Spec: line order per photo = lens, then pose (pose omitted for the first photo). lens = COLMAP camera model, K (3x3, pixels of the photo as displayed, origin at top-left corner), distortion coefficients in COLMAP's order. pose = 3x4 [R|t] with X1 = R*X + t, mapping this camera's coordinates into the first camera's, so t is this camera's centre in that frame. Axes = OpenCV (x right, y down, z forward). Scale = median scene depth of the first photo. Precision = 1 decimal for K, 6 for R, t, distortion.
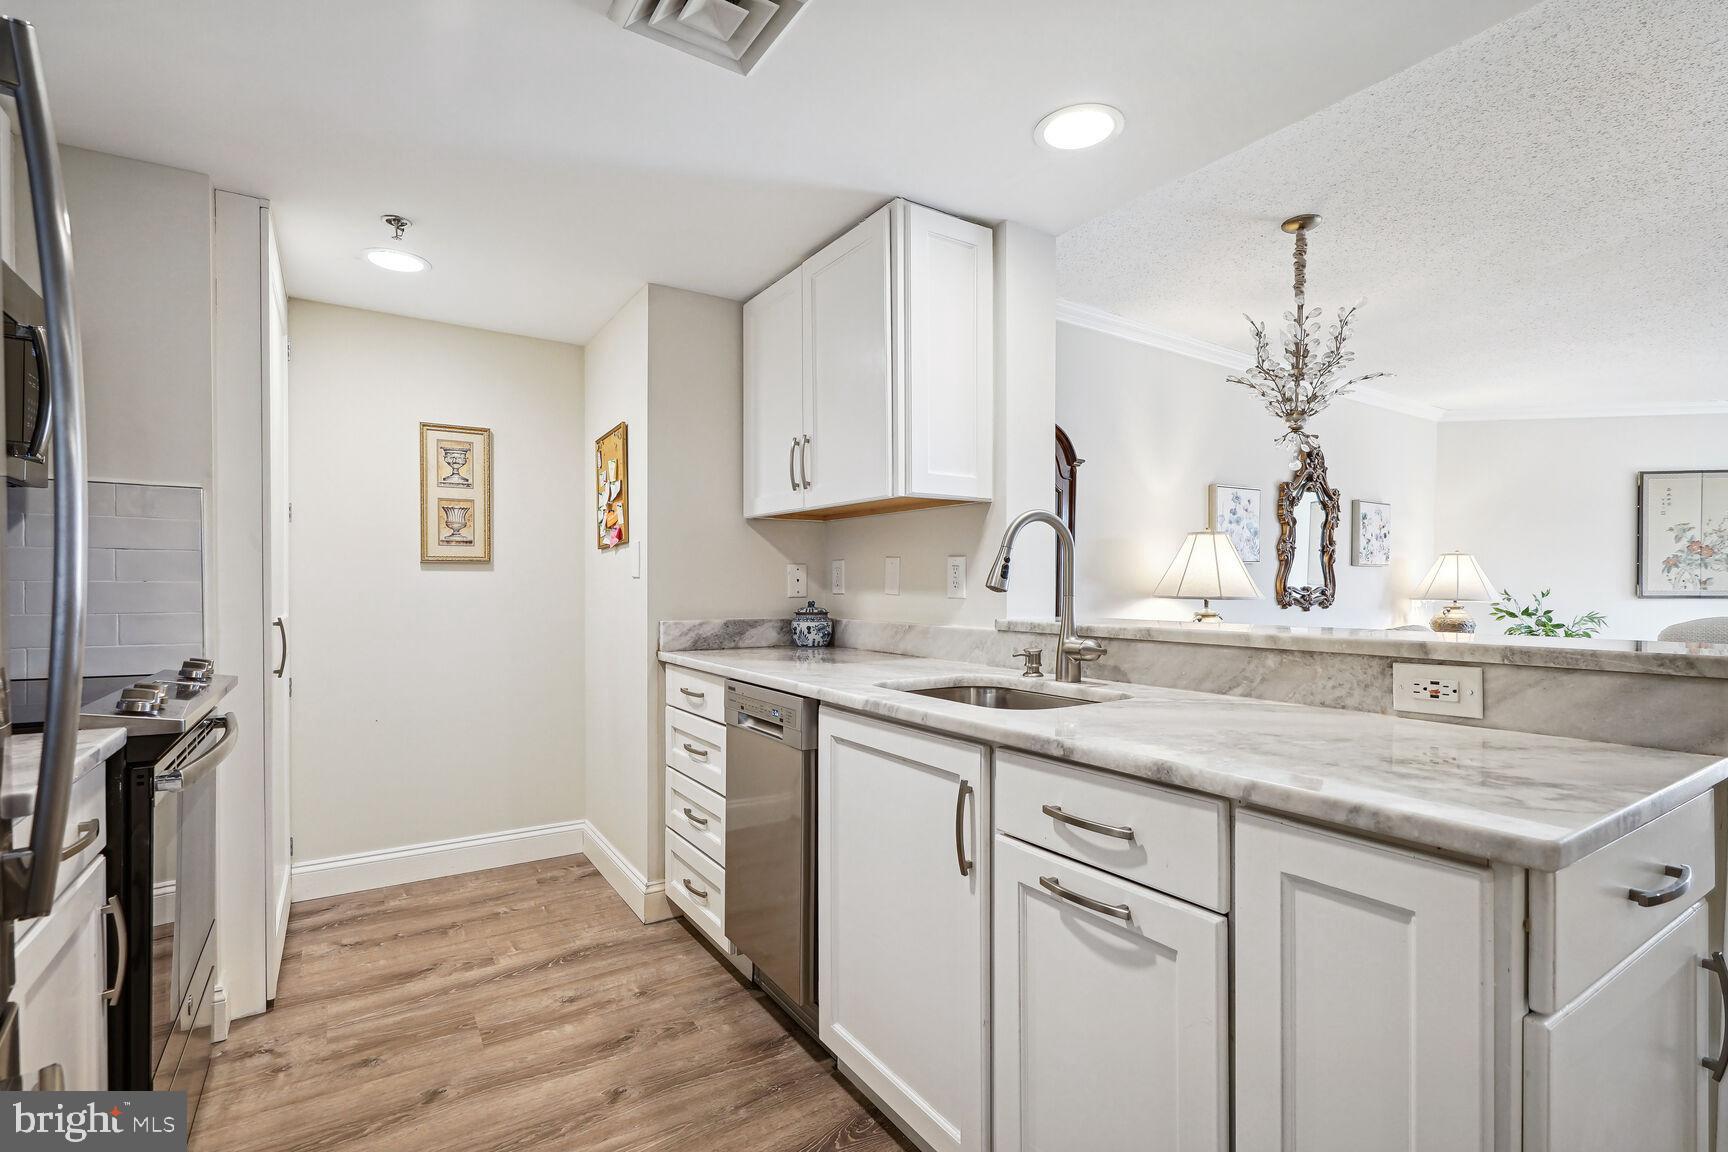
lens RADIAL K [[796.8, 0, 870.6], [0, 796.8, 597.5], [0, 0, 1]] dist [-0.005955, 0.006659]
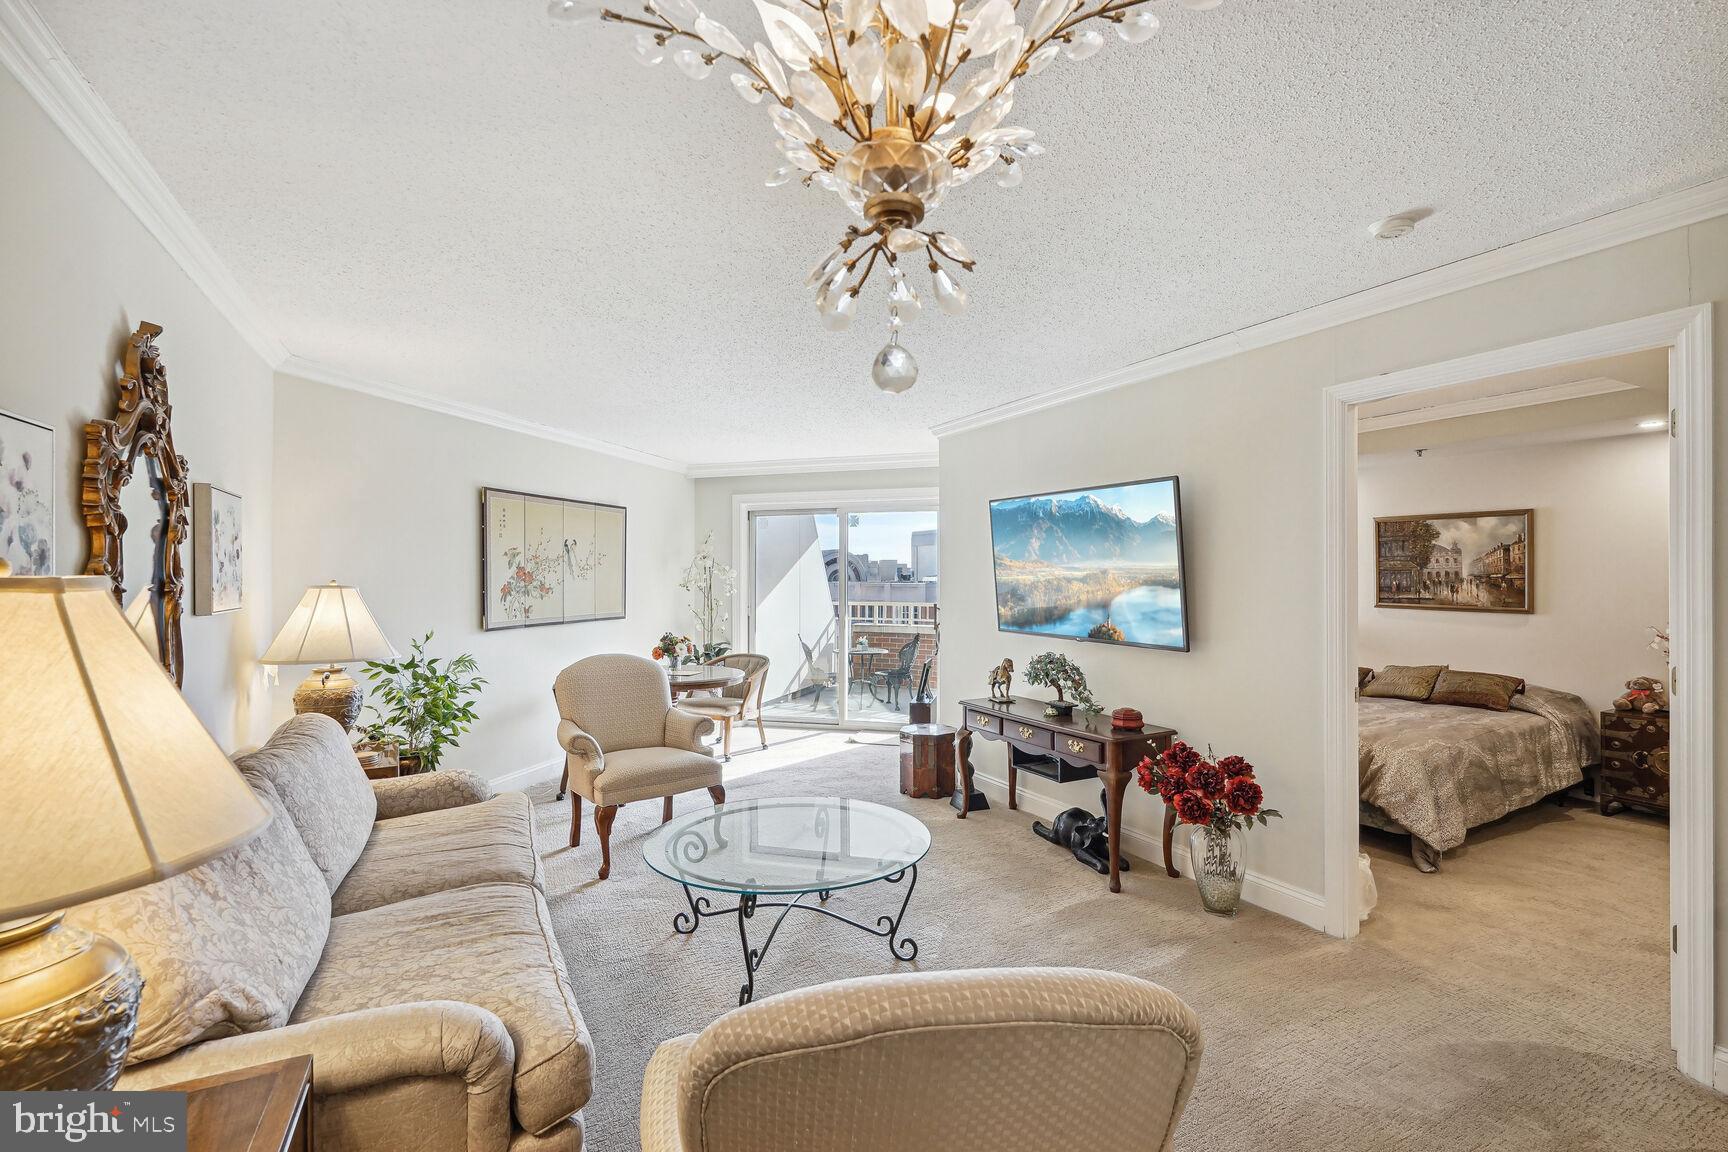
lens RADIAL K [[781.0, 0, 859.9], [0, 781.0, 575.0], [0, 0, 1]] dist [-0.002860, 0.004006]
pose [[0.096748, -0.002589, 0.995306, 0.300141], [0.018540, 0.999828, 0.000799, -0.106243], [-0.995136, 0.018376, 0.096779, 0.994976]]
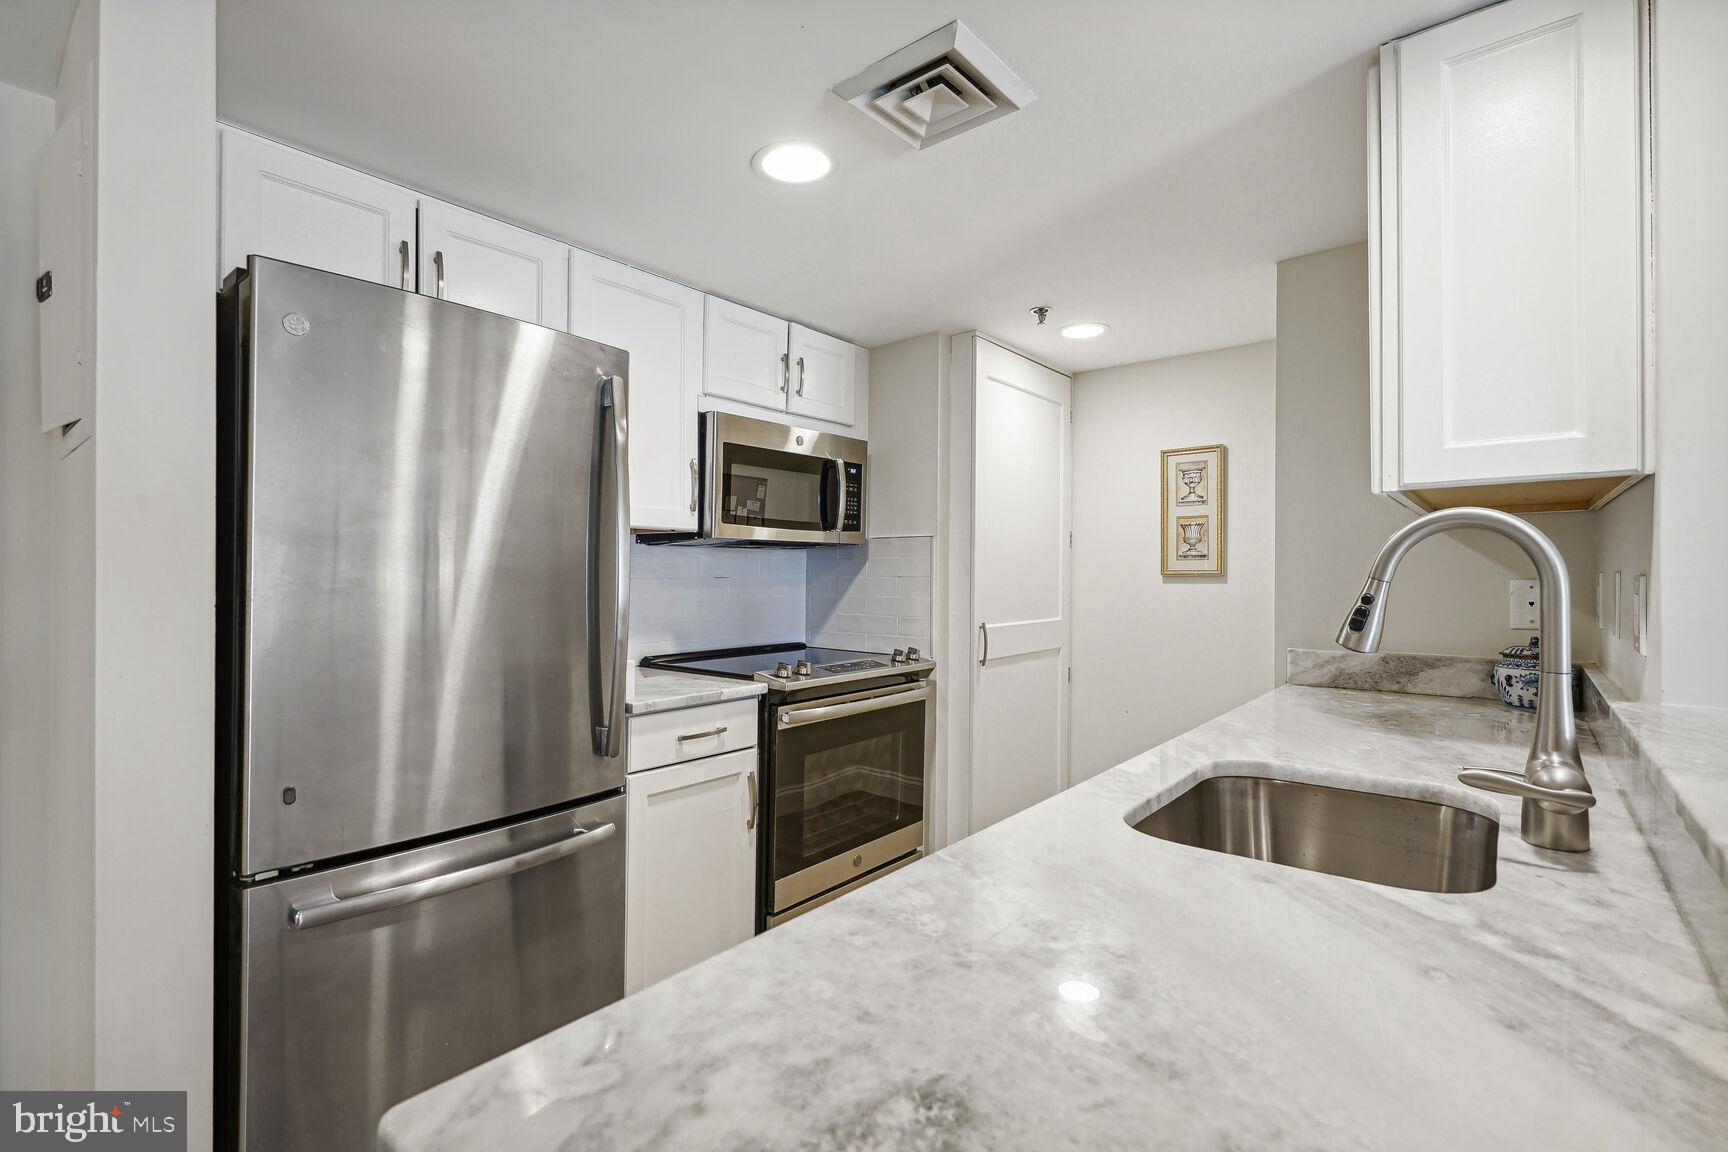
lens RADIAL K [[788.1, 0, 871.1], [0, 788.1, 564.7], [0, 0, 1]] dist [-0.000381, 0.001912]
pose [[0.317563, -0.014366, -0.948128, 0.370456], [-0.014541, 0.999694, -0.020018, -0.034100], [0.948126, 0.020144, 0.317257, 0.281437]]
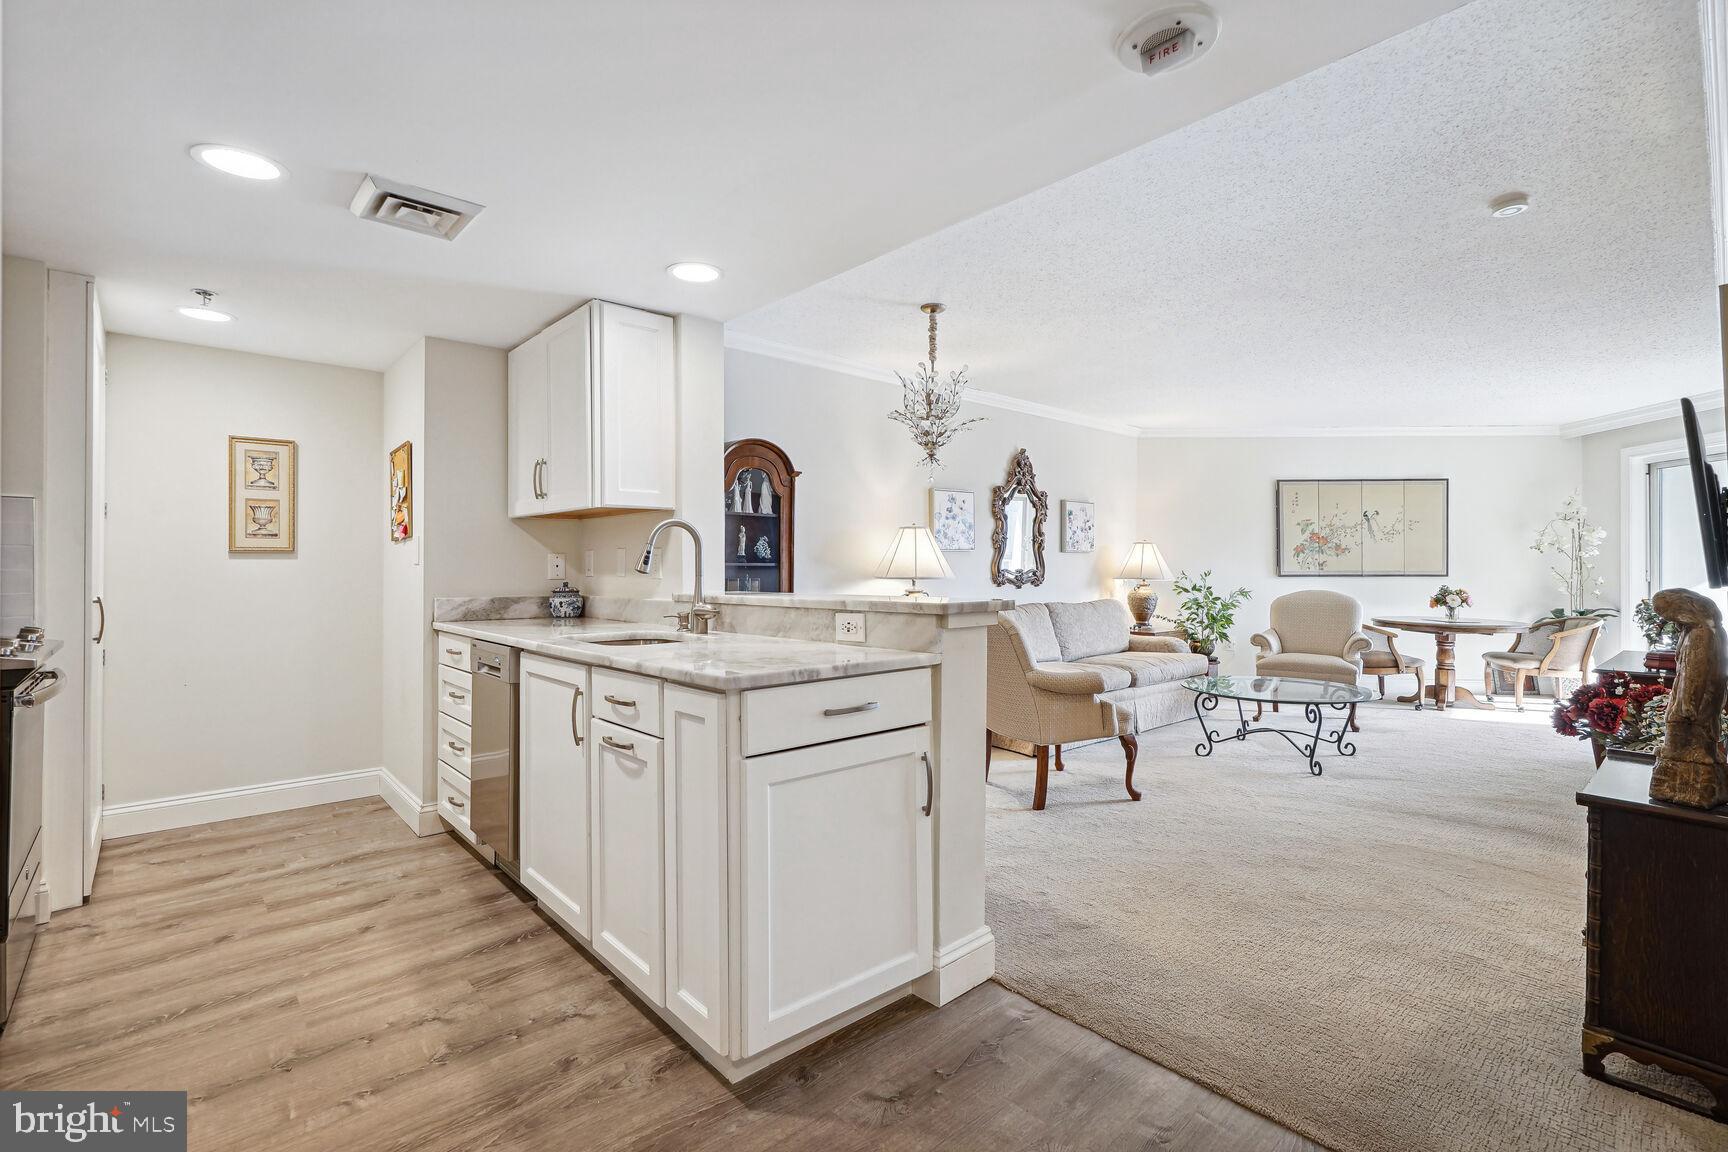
lens RADIAL K [[788.1, 0, 871.1], [0, 788.1, 564.7], [0, 0, 1]] dist [-0.000381, 0.001912]
pose [[0.988657, -0.003773, 0.150146, 0.223995], [0.006961, 0.999761, -0.020713, 0.006299], [-0.150032, 0.021523, 0.988447, -0.334791]]
